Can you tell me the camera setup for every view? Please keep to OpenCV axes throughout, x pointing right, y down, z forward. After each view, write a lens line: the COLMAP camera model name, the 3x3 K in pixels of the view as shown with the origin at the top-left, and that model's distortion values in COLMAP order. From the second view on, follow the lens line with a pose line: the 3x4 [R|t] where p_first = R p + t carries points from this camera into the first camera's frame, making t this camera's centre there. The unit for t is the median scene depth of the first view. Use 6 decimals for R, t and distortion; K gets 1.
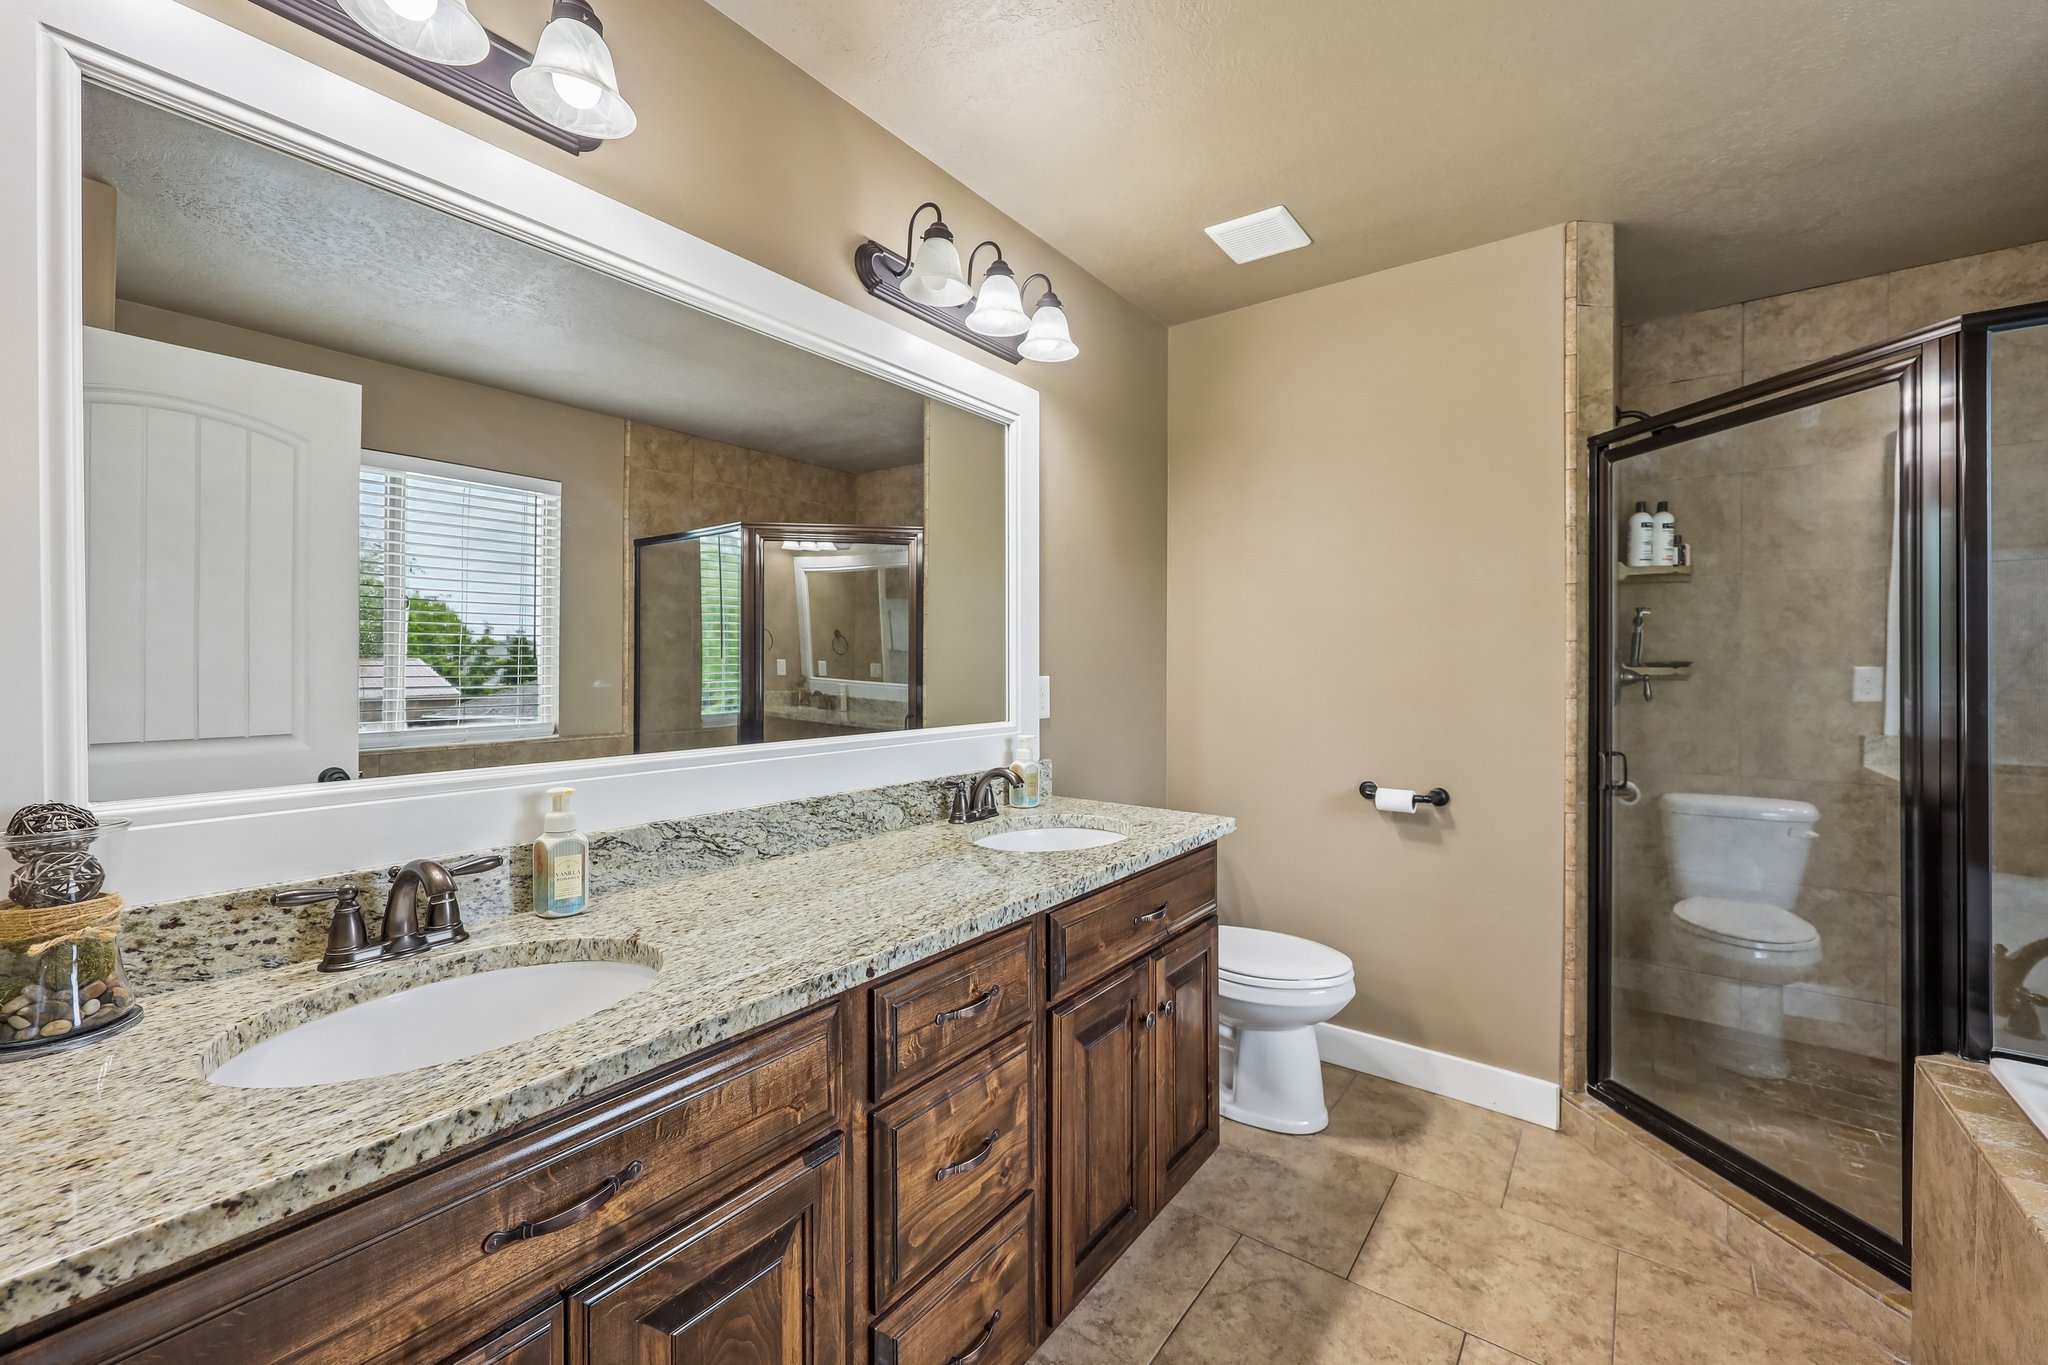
lens RADIAL K [[835.3, 0, 1023.9], [0, 835.3, 666.1], [0, 0, 1]] dist [-0.000877, -0.000131]
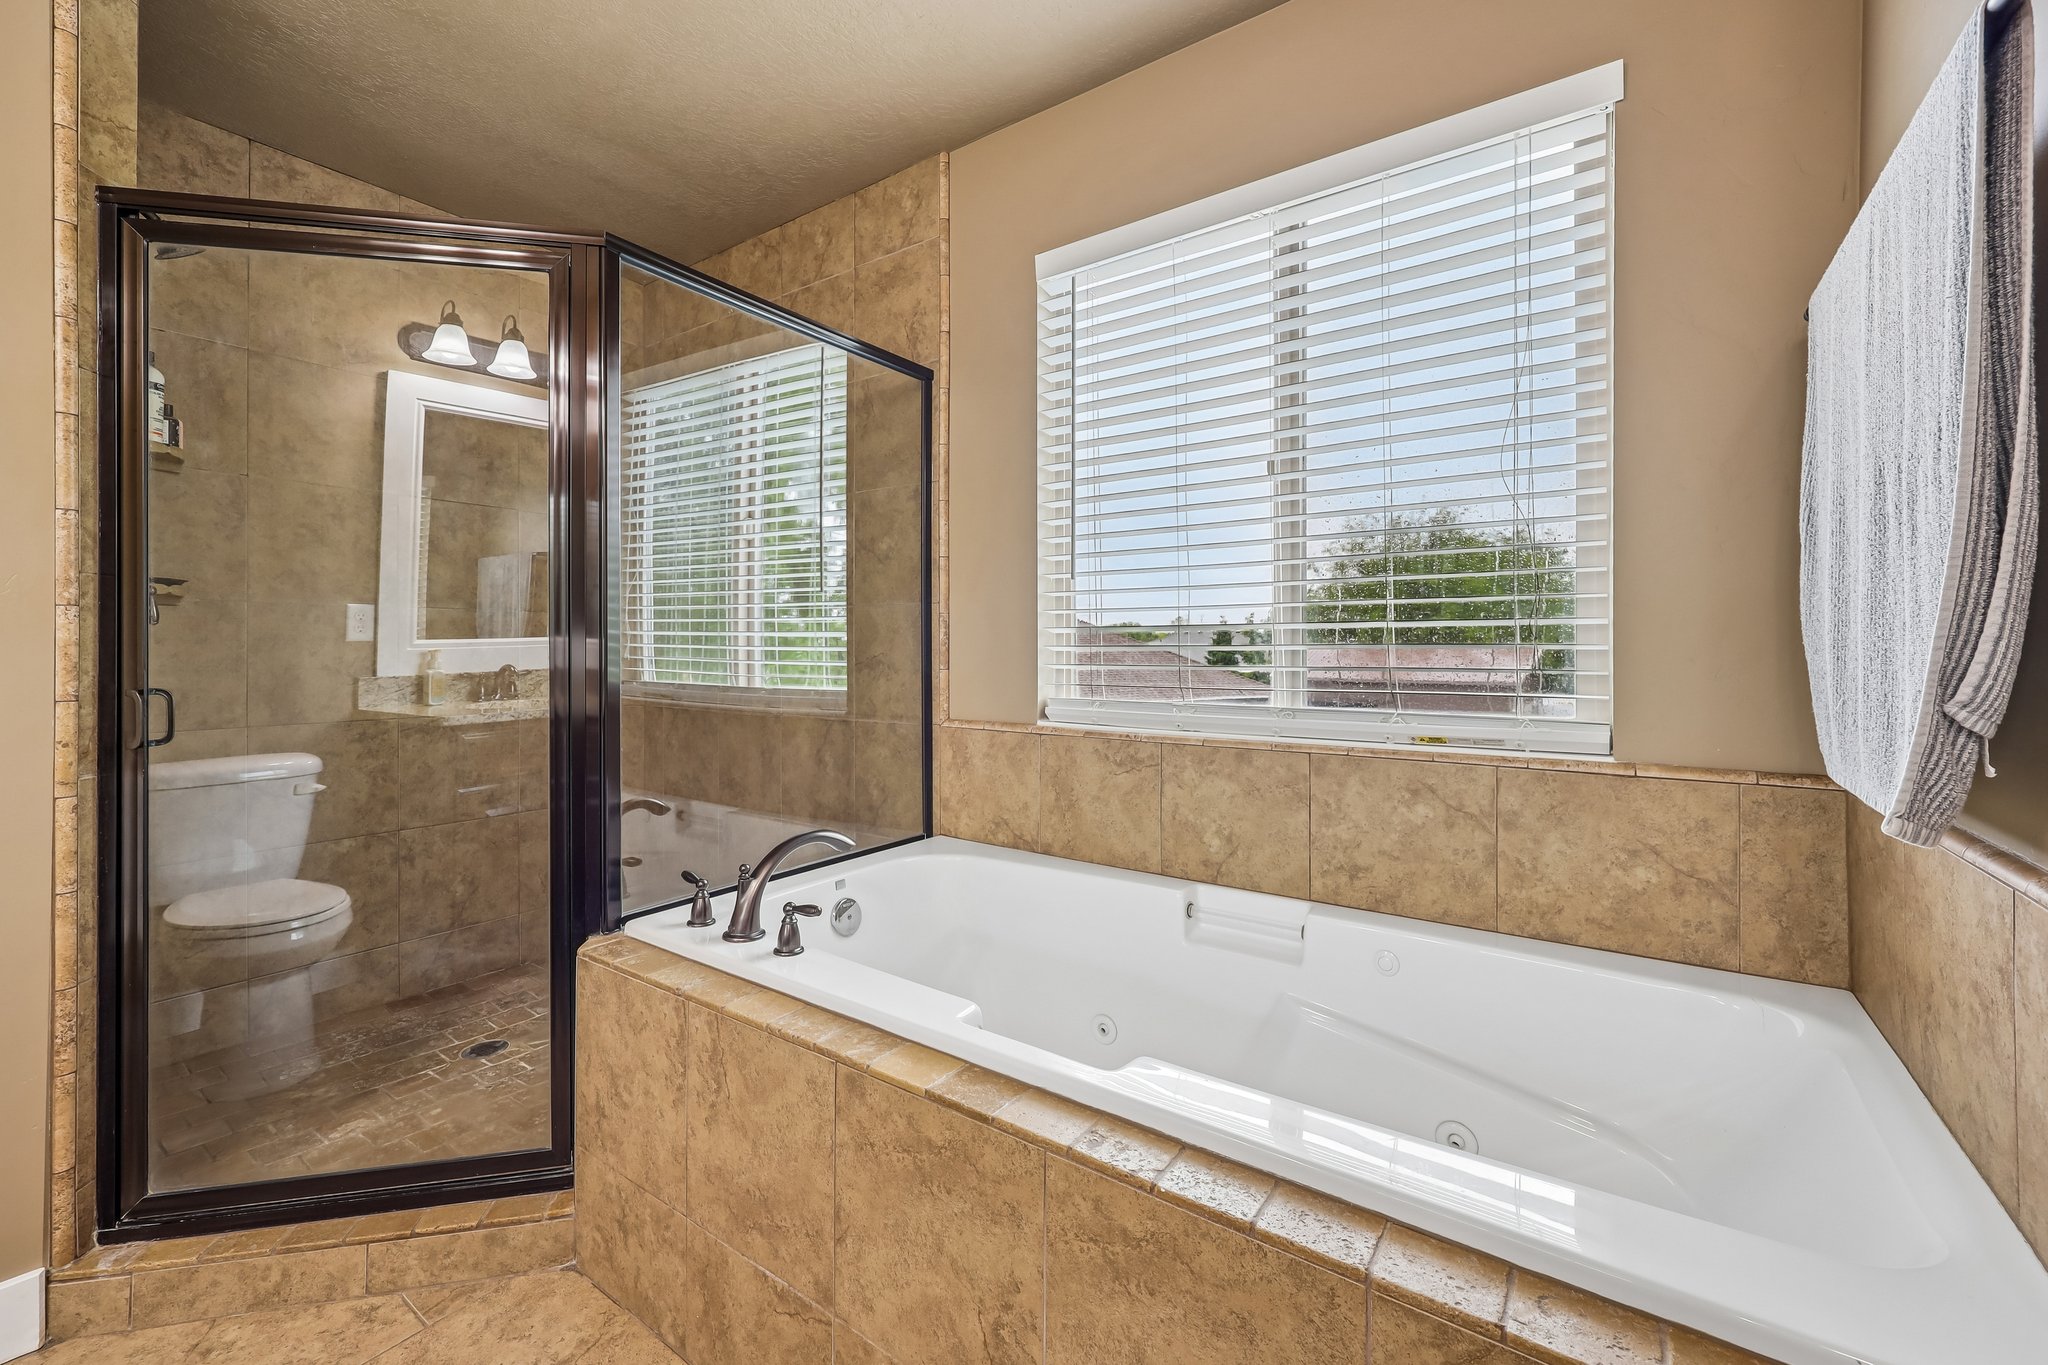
lens RADIAL K [[835.3, 0, 1031.5], [0, 835.3, 648.2], [0, 0, 1]] dist [-0.000877, -0.000131]
pose [[-0.038669, 0.000972, 0.999252, 0.027710], [0.007727, 0.999970, -0.000674, 0.067930], [-0.999222, 0.007696, -0.038675, 0.298984]]
